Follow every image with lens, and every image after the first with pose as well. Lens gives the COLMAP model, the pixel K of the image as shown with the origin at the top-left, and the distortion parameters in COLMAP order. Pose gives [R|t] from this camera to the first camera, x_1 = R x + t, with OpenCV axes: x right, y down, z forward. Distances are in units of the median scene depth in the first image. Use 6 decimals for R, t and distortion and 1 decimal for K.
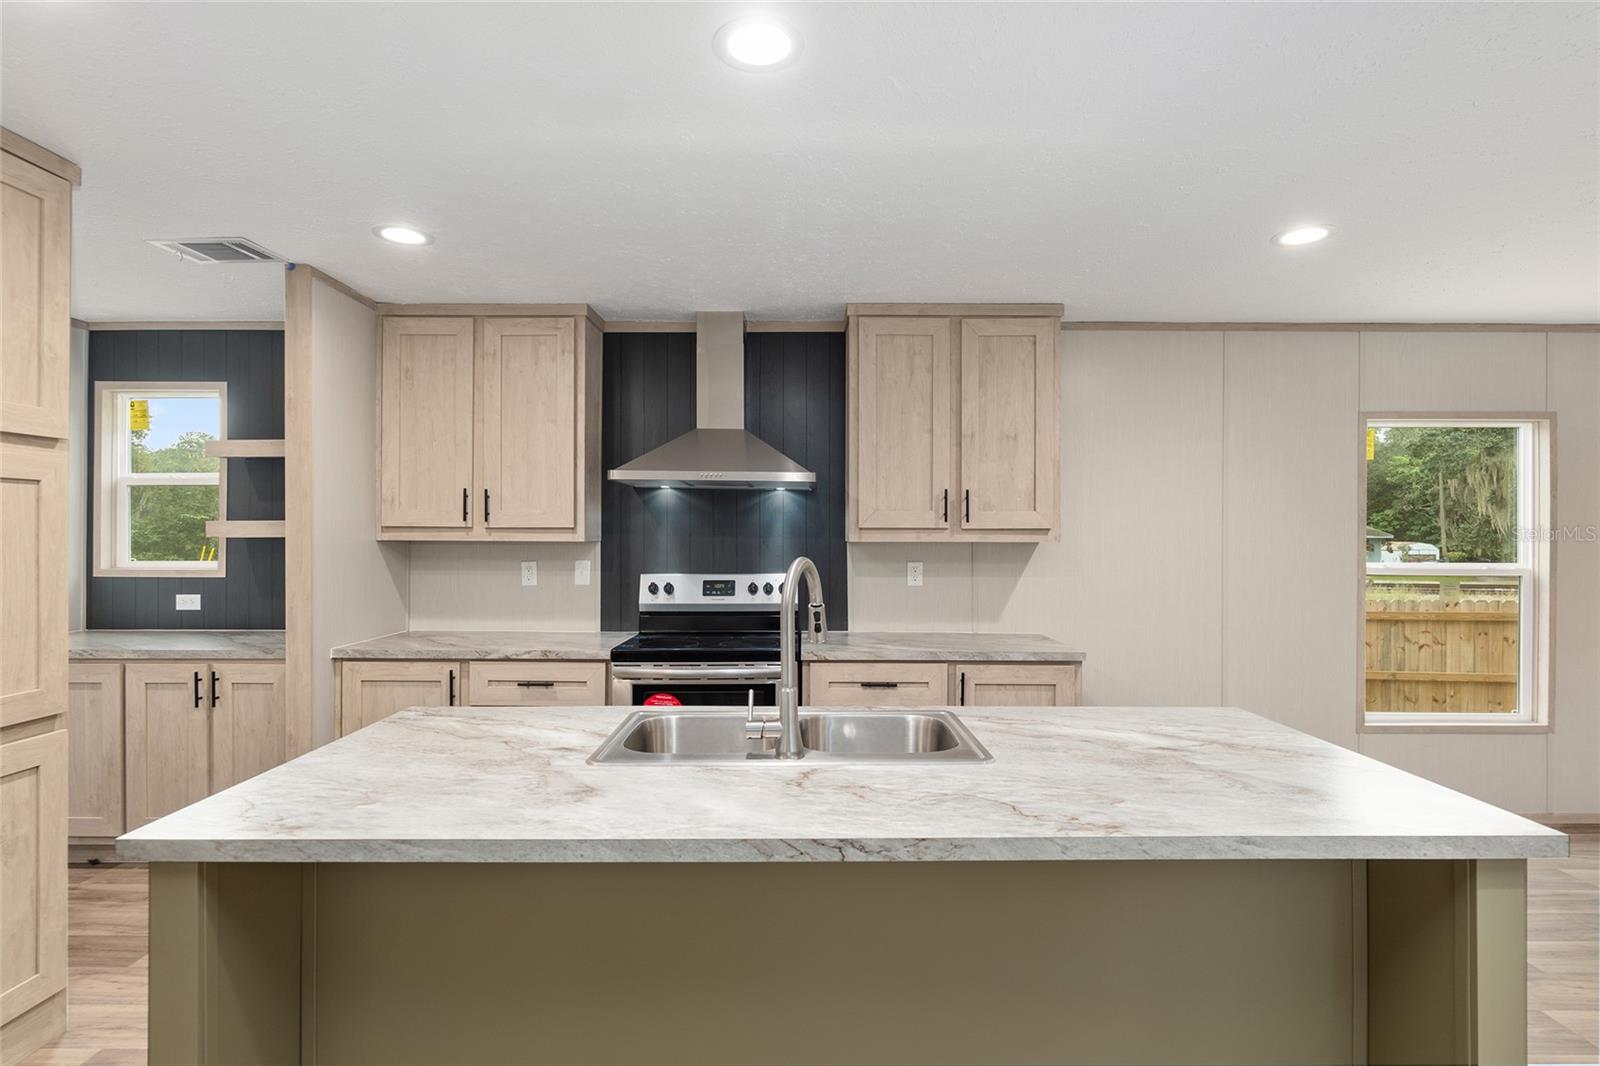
lens RADIAL K [[779.5, 0, 800.6], [0, 779.5, 522.4], [0, 0, 1]] dist [-0.004131, -0.001746]
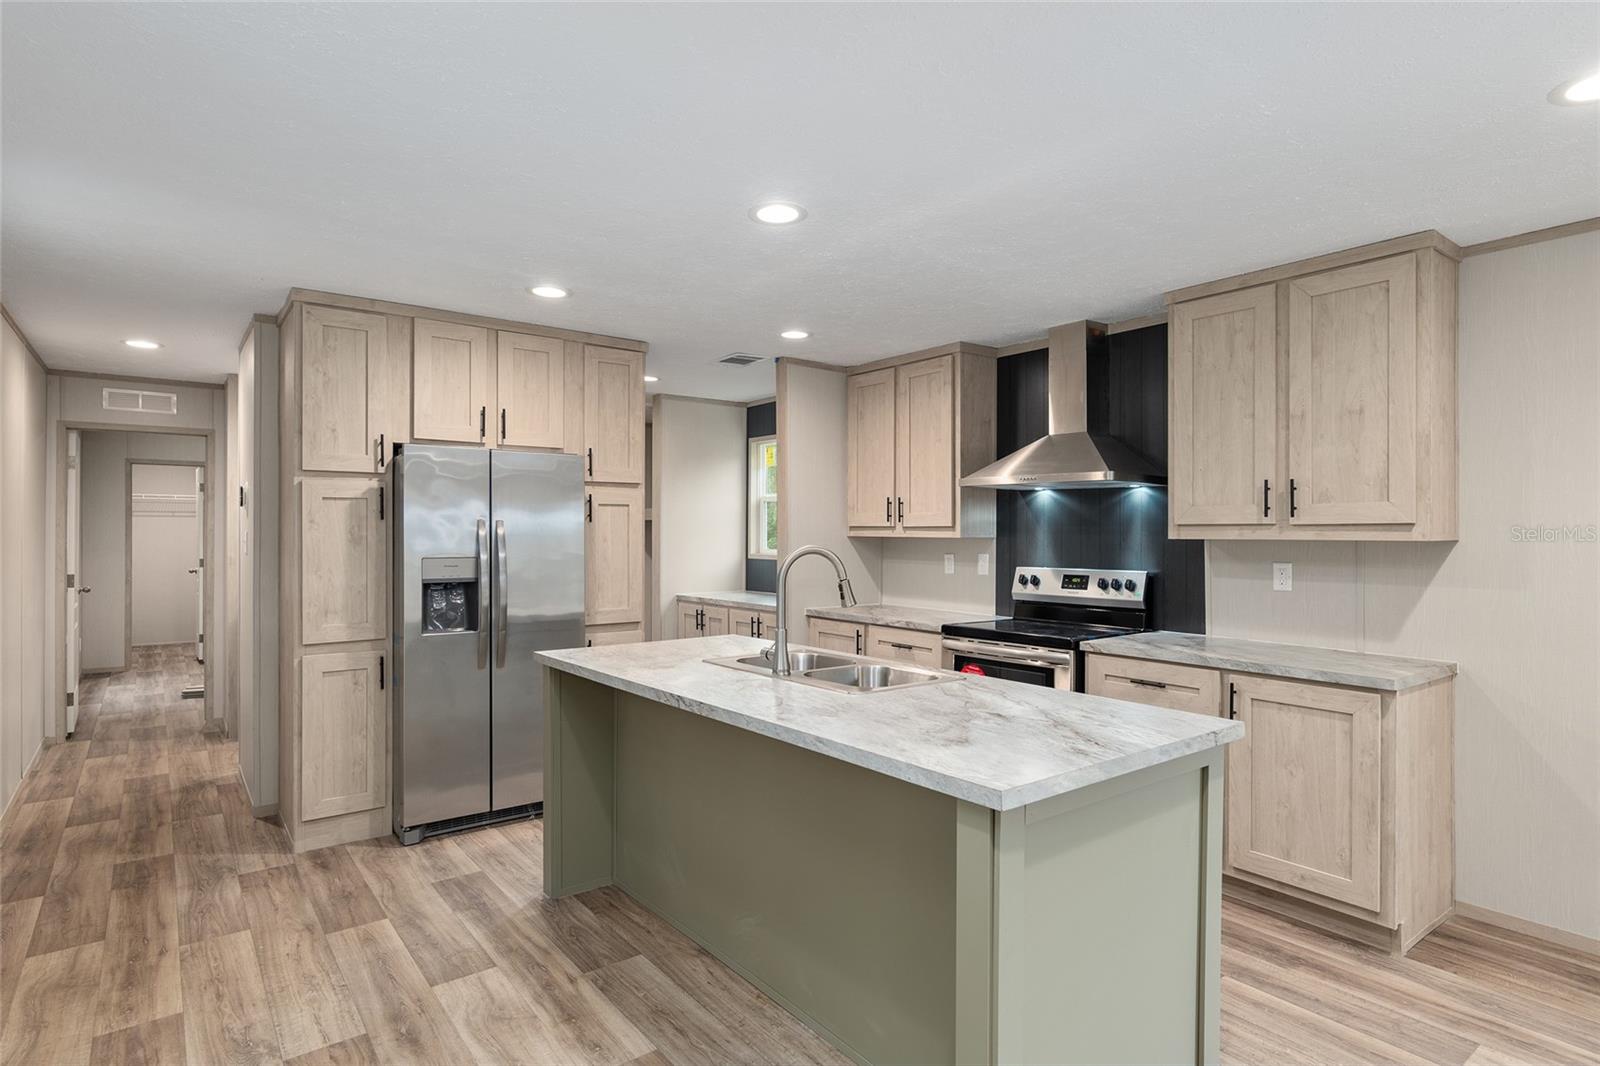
lens RADIAL K [[846.7, 0, 807.8], [0, 846.7, 528.0], [0, 0, 1]] dist [-0.006339, 0.001786]
pose [[0.615664, -0.005101, -0.787993, 0.616113], [0.013328, 0.999903, 0.003940, 0.000969], [0.787896, -0.012928, 0.615672, 0.001408]]
